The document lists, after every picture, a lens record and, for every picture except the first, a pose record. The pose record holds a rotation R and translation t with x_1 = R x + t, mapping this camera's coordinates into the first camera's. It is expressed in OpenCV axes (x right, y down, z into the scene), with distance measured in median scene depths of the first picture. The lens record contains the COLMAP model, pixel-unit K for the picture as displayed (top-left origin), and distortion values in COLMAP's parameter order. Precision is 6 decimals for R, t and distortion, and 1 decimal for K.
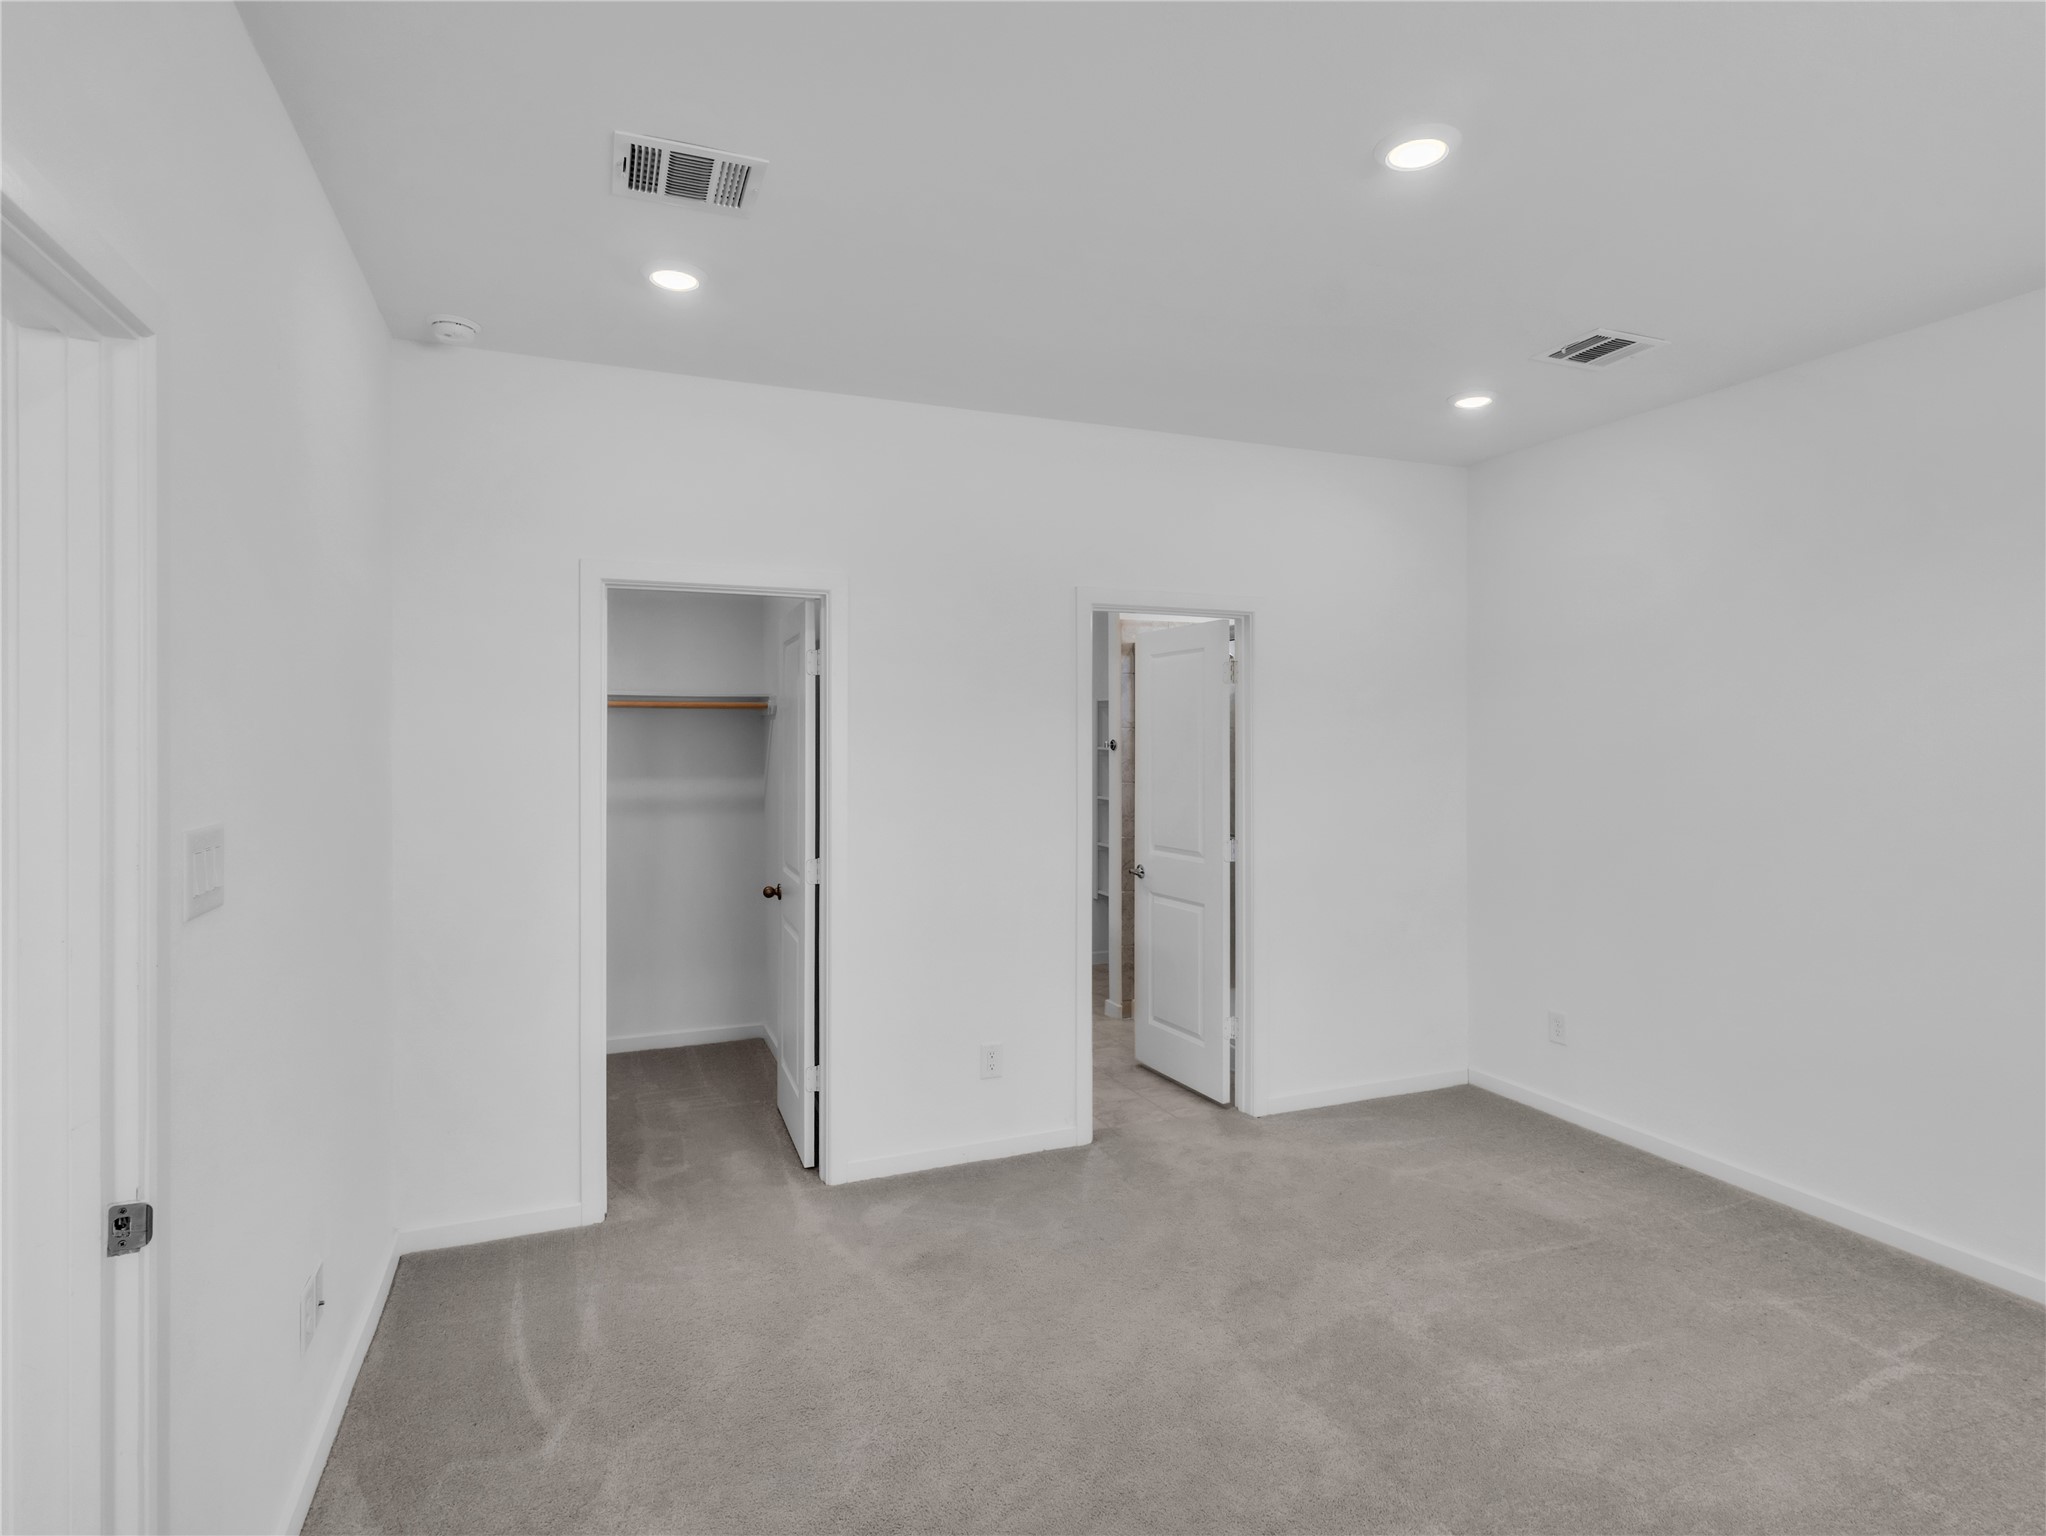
lens RADIAL K [[1112.4, 0, 1032.7], [0, 1112.4, 743.8], [0, 0, 1]] dist [0.000584, 0.000477]
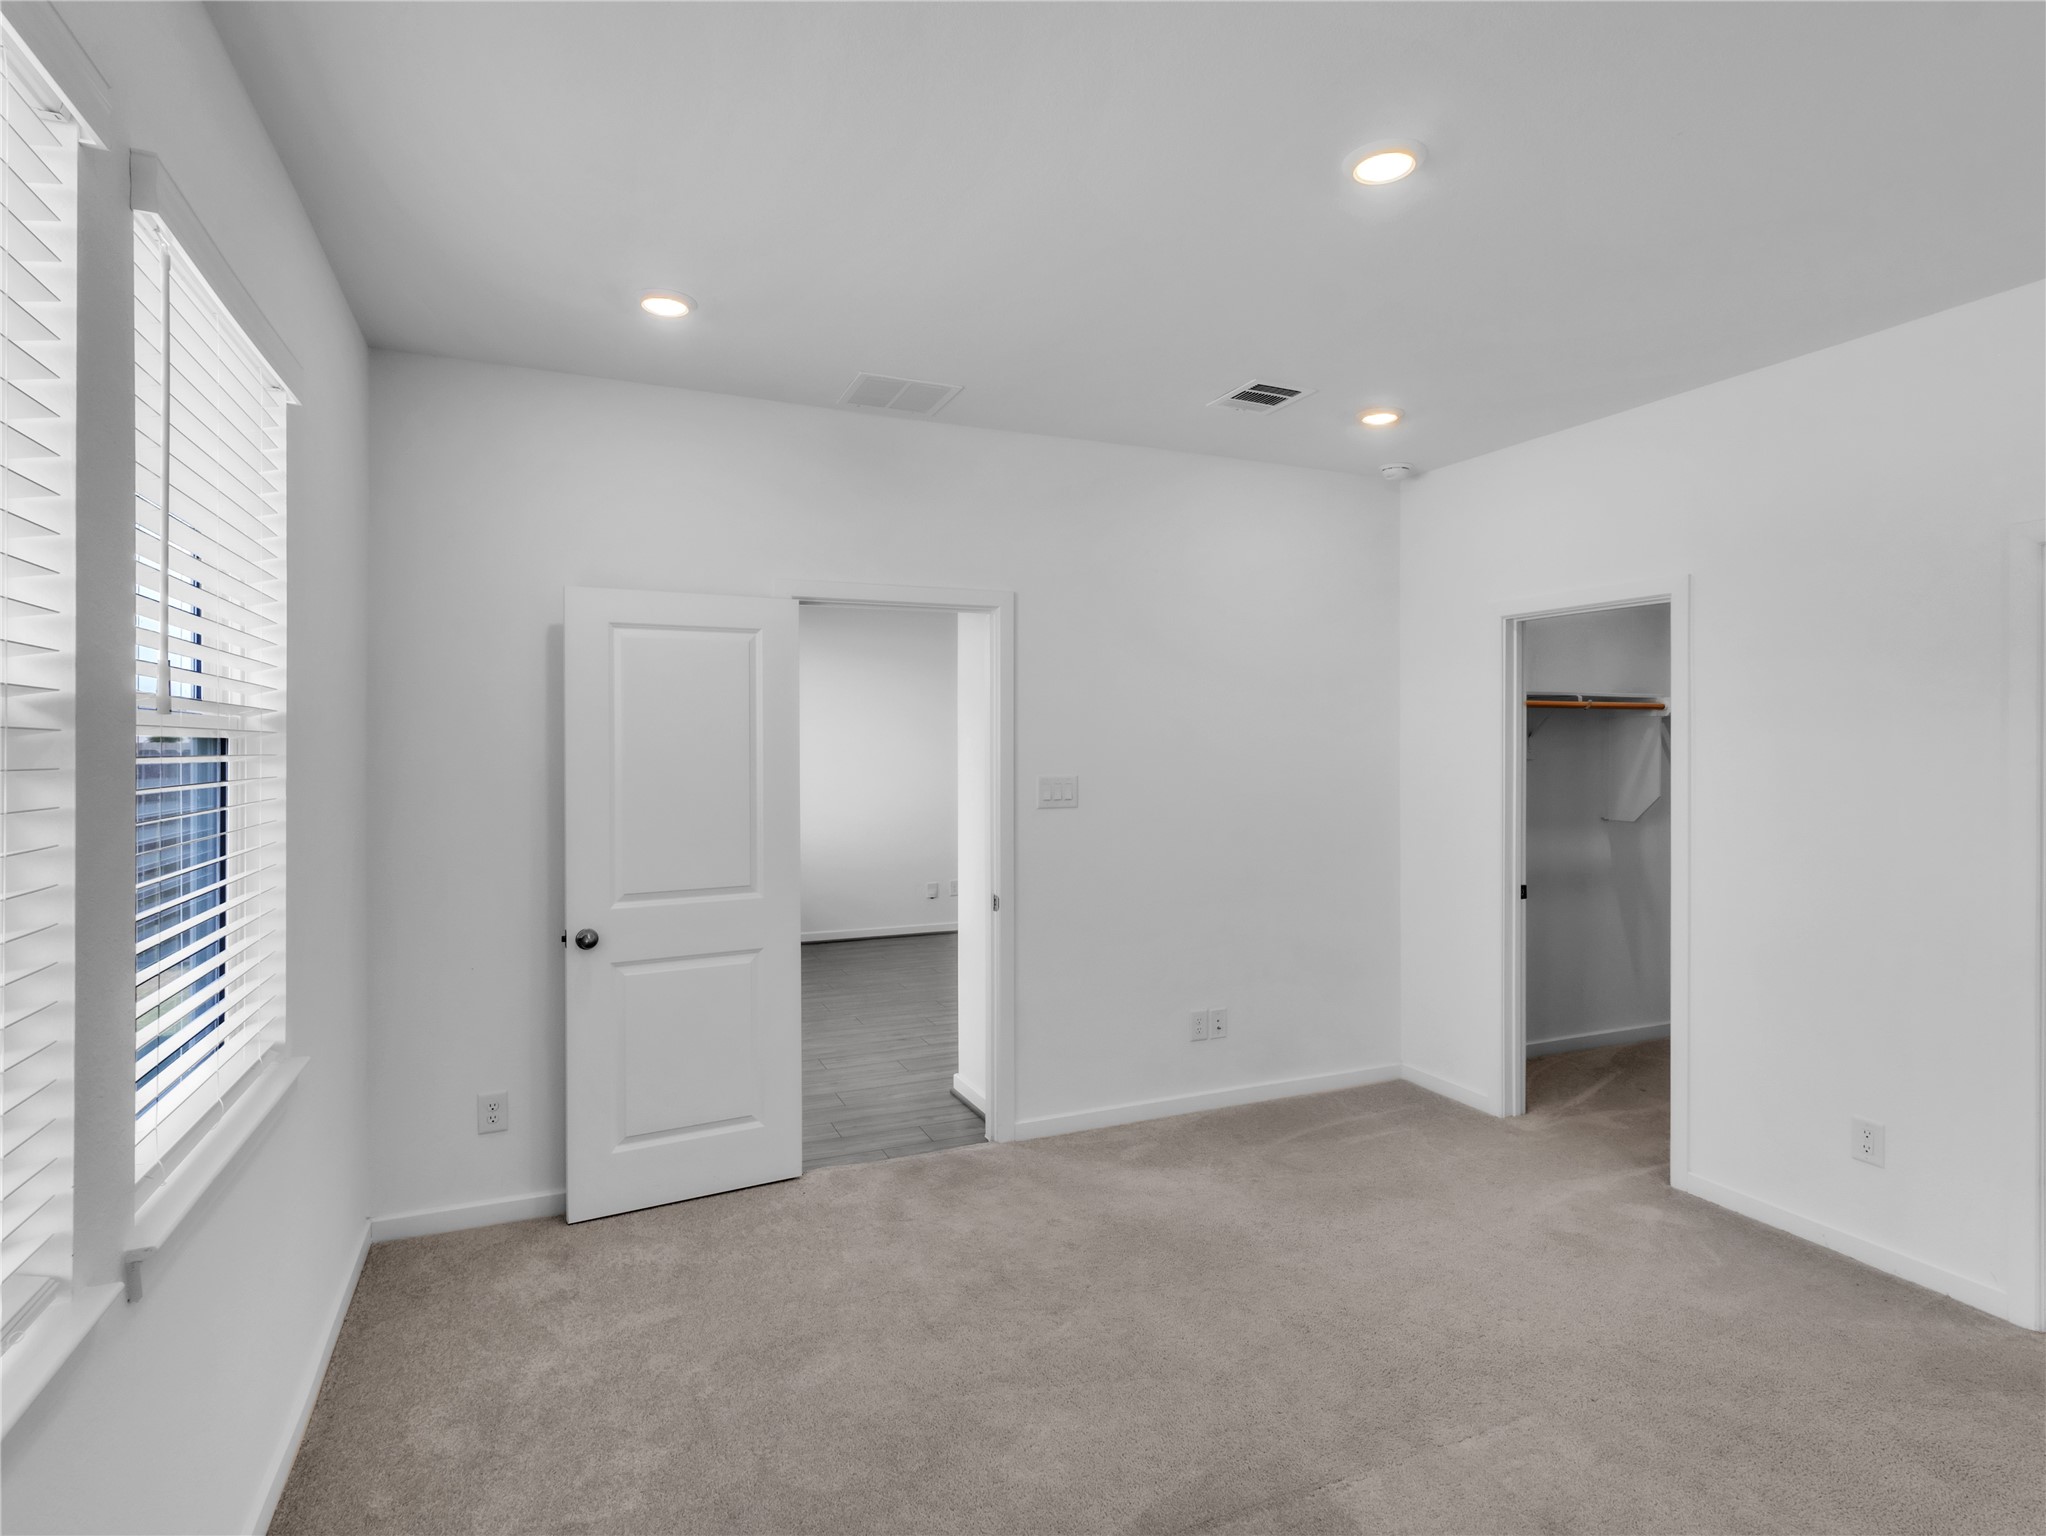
lens RADIAL K [[1112.4, 0, 1032.7], [0, 1112.4, 743.8], [0, 0, 1]] dist [0.000584, 0.000477]
pose [[-0.003887, 0.000949, -0.999992, 0.869889], [-0.004445, 0.999990, 0.000966, -0.000278], [0.999983, 0.004449, -0.003883, 0.449180]]
